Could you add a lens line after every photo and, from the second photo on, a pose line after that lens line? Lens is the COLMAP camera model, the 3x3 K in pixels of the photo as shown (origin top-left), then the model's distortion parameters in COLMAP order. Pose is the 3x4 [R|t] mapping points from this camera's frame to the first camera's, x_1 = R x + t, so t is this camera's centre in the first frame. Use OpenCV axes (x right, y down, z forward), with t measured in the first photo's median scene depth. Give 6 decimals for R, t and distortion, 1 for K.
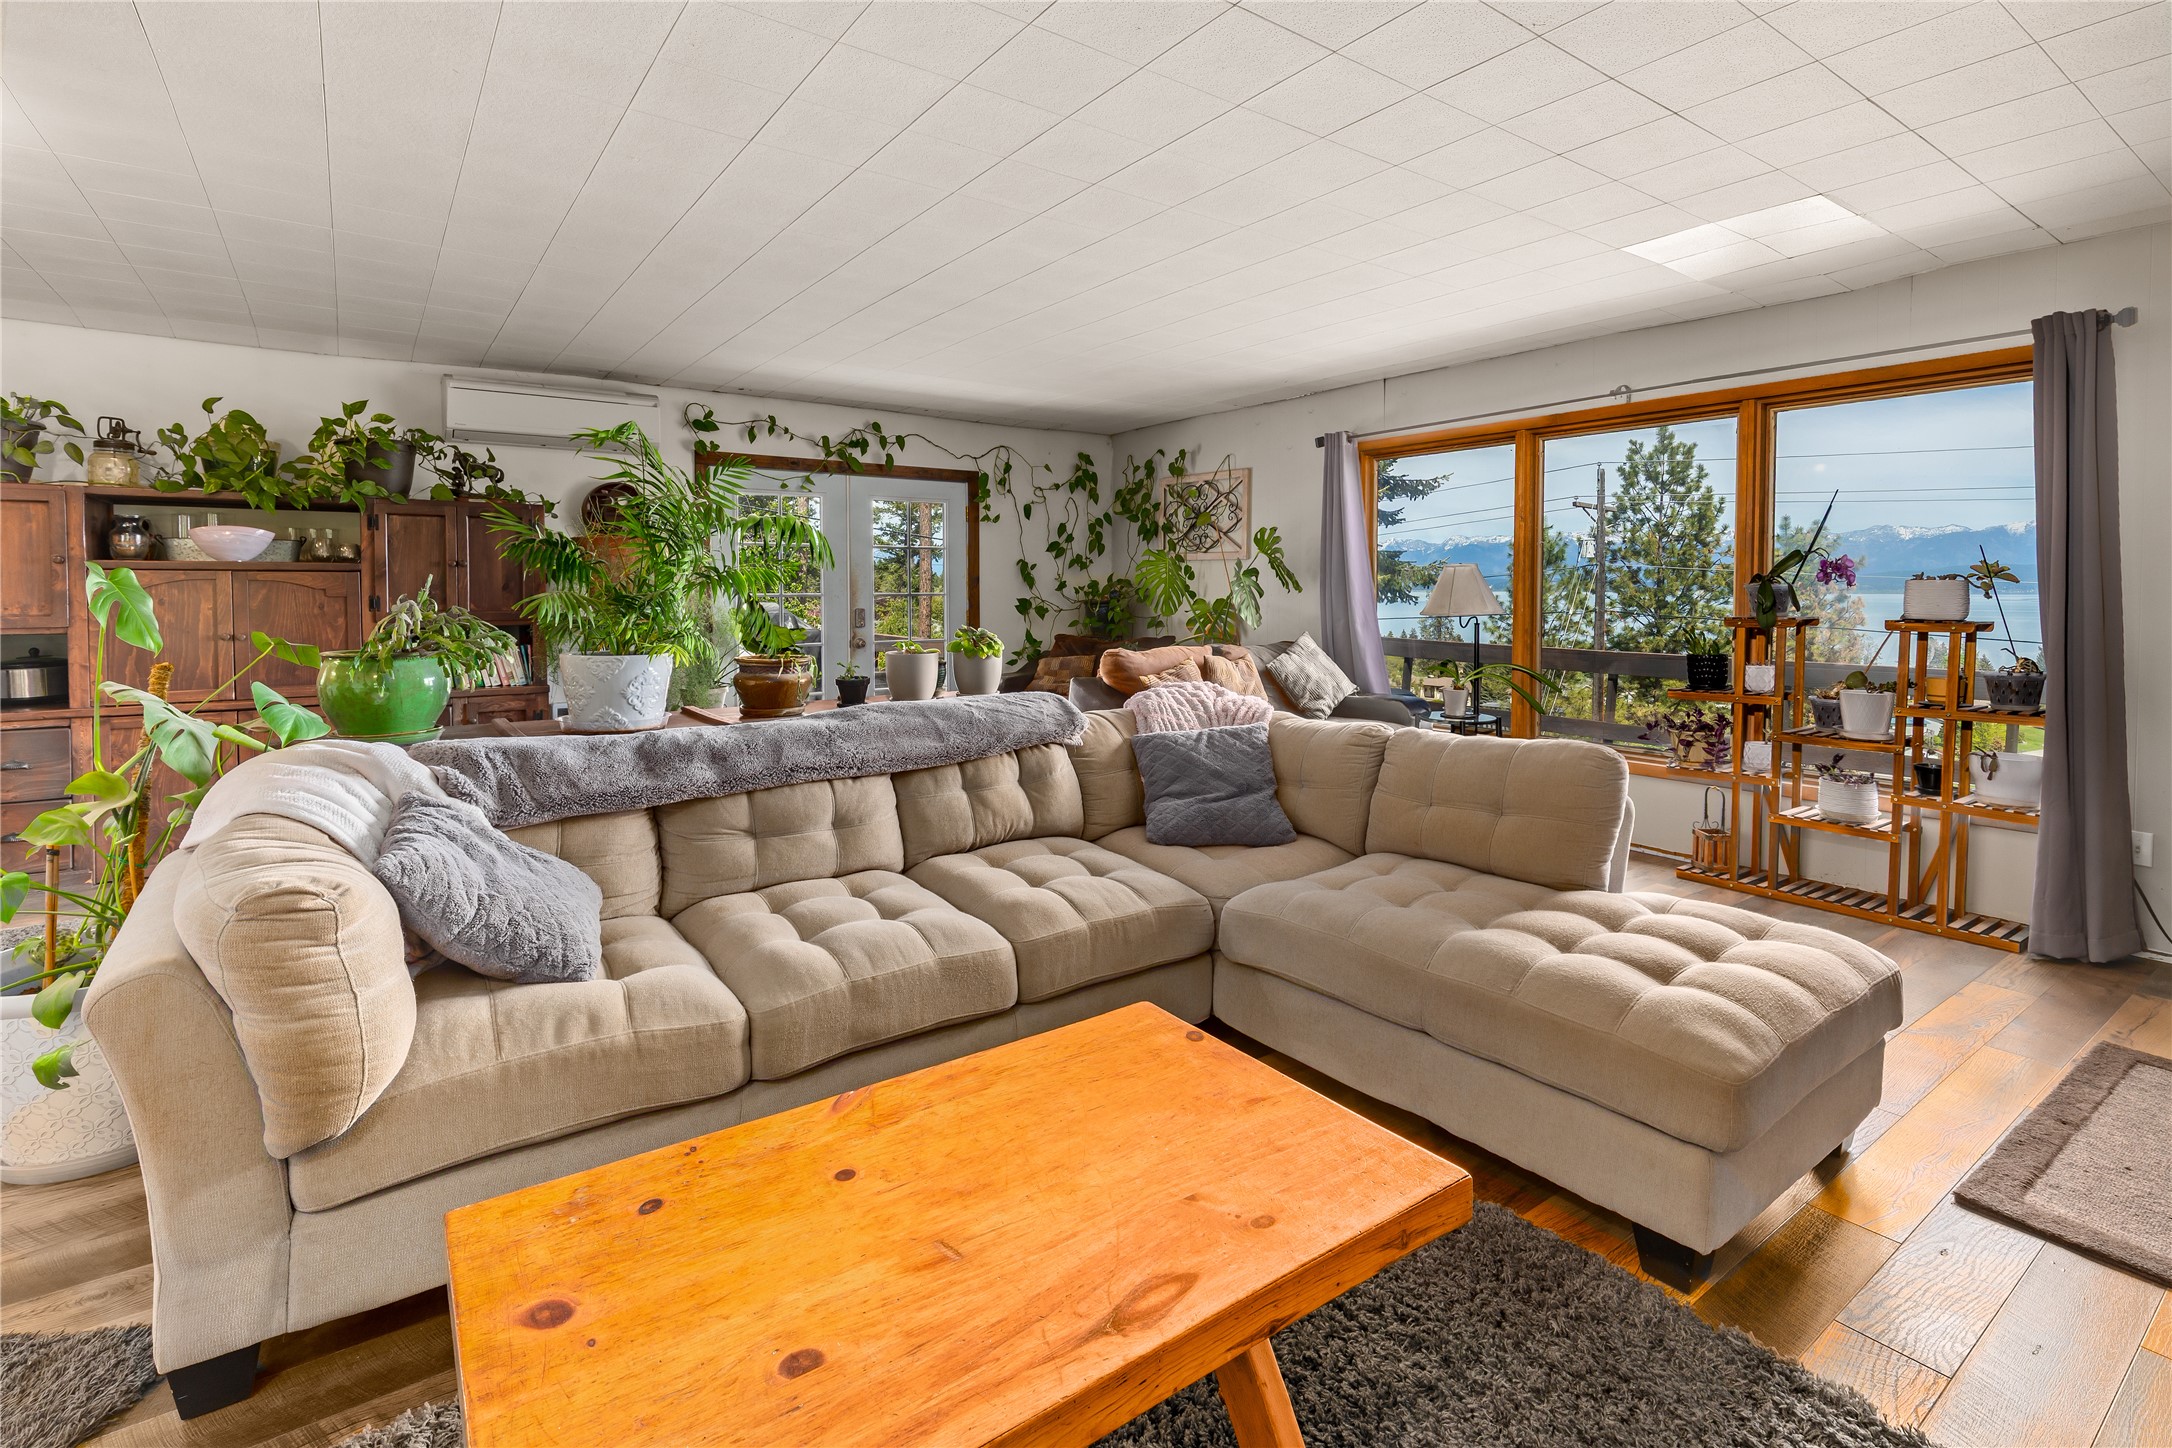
lens RADIAL K [[1024.4, 0, 1109.4], [0, 1024.4, 601.1], [0, 0, 1]] dist [0.018827, -0.002219]
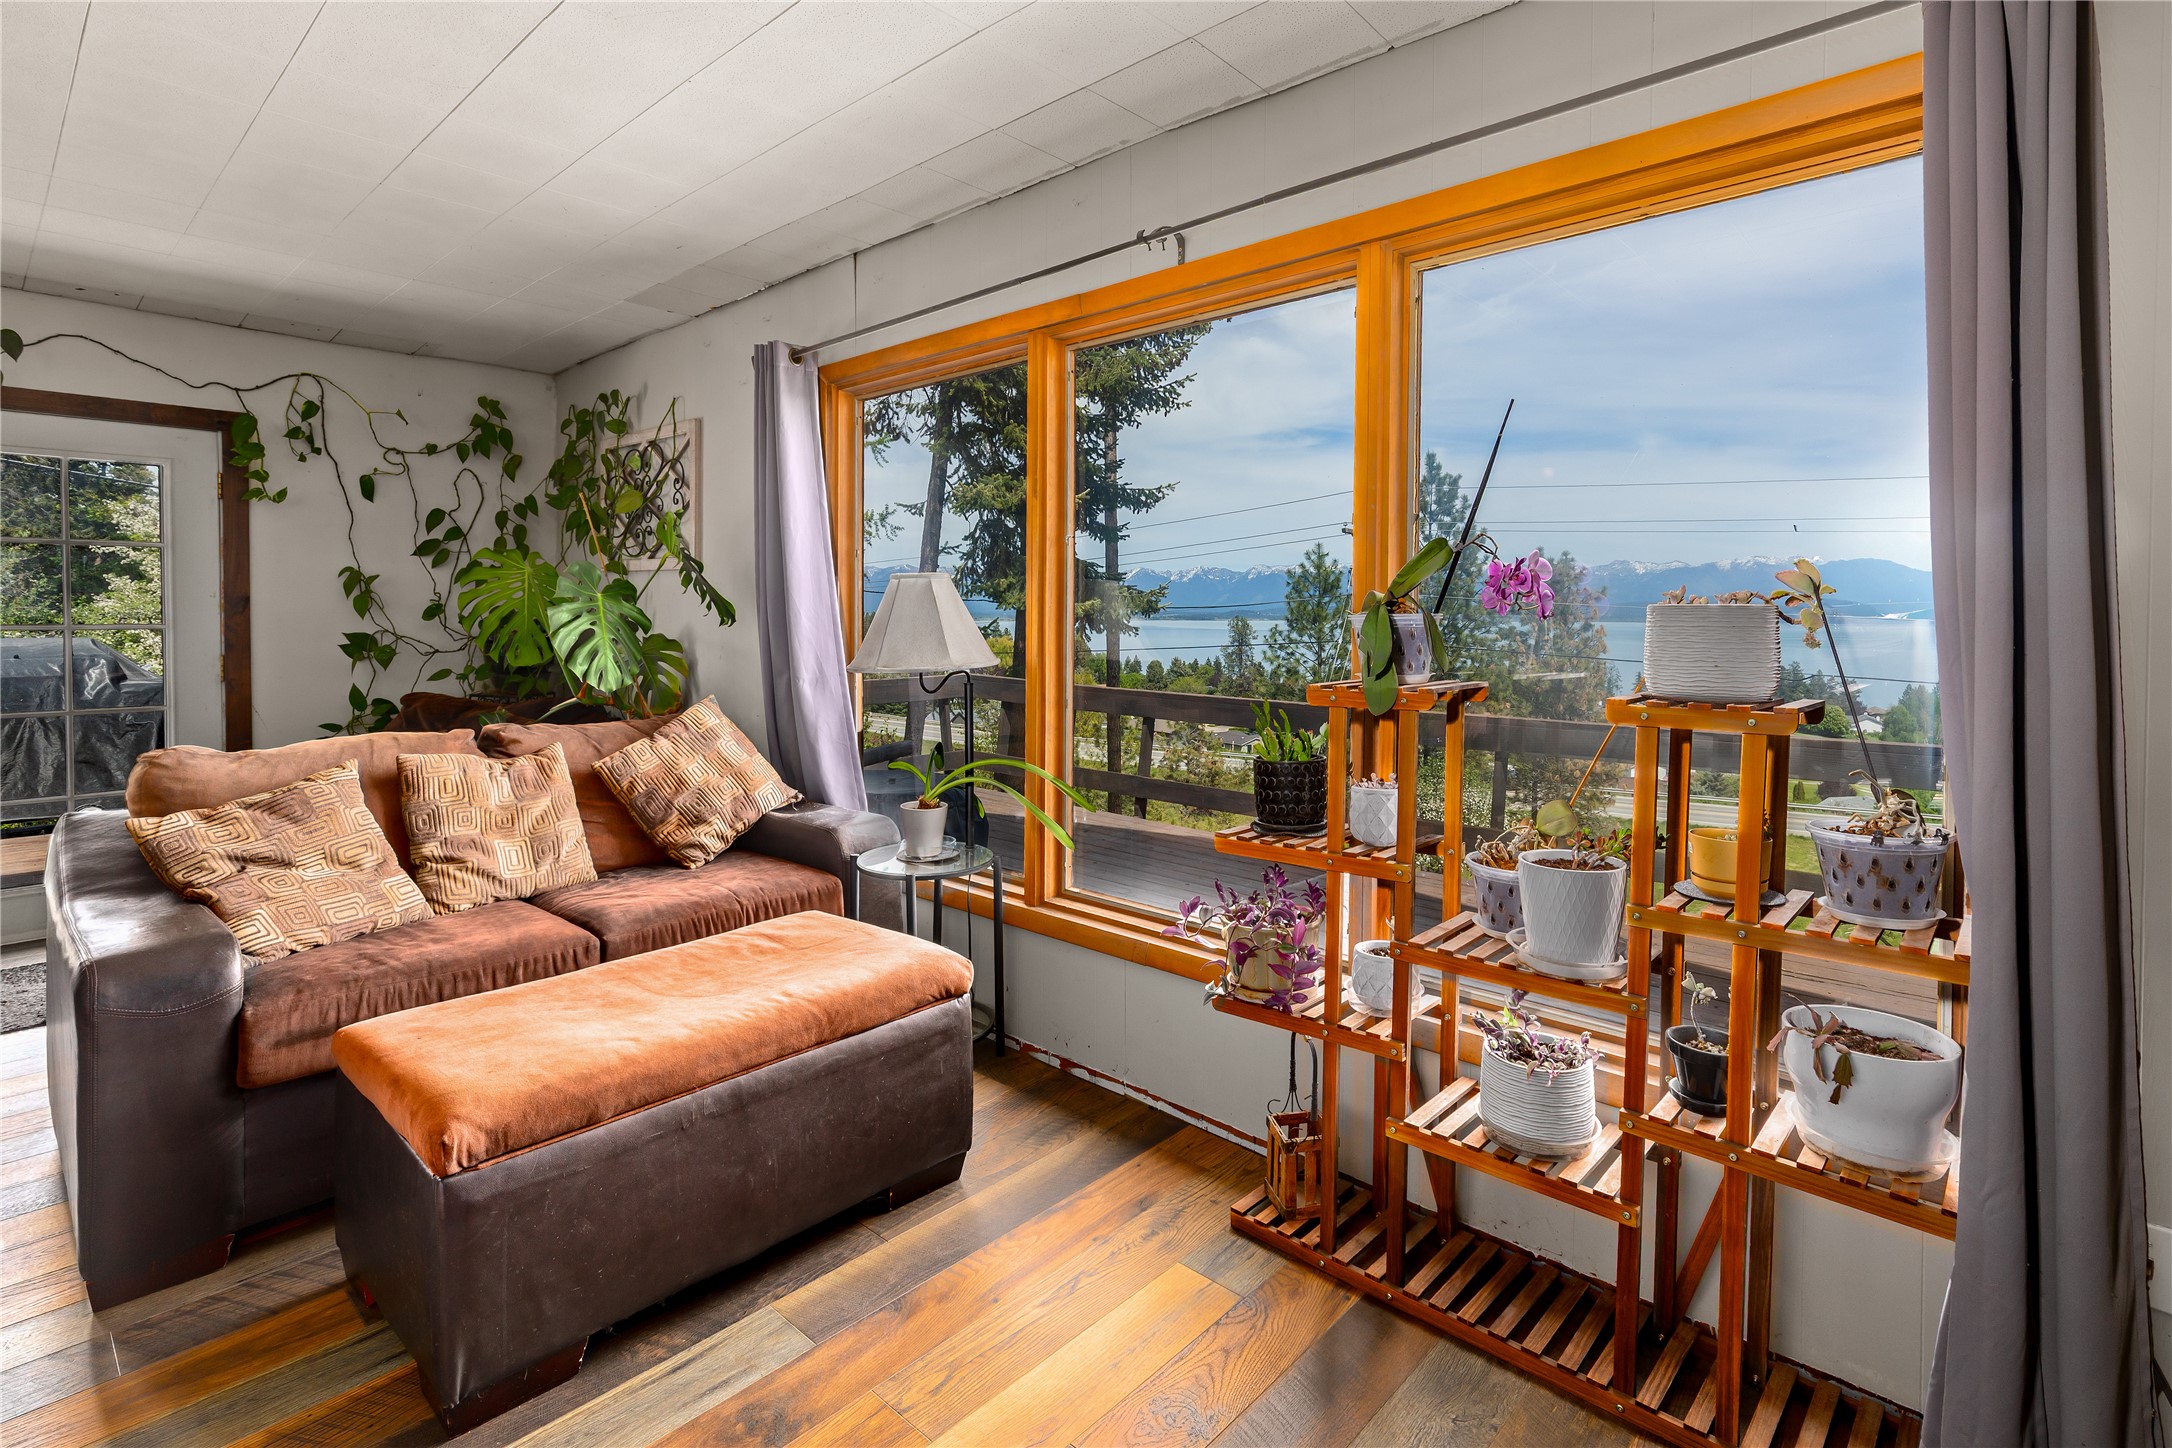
lens RADIAL K [[1063.0, 0, 1131.9], [0, 1063.0, 620.2], [0, 0, 1]] dist [0.016978, 0.000088]
pose [[0.977820, 0.001646, 0.209442, 0.226507], [0.000112, 0.999965, -0.008382, -0.004698], [-0.209449, 0.008220, 0.977785, 0.296271]]
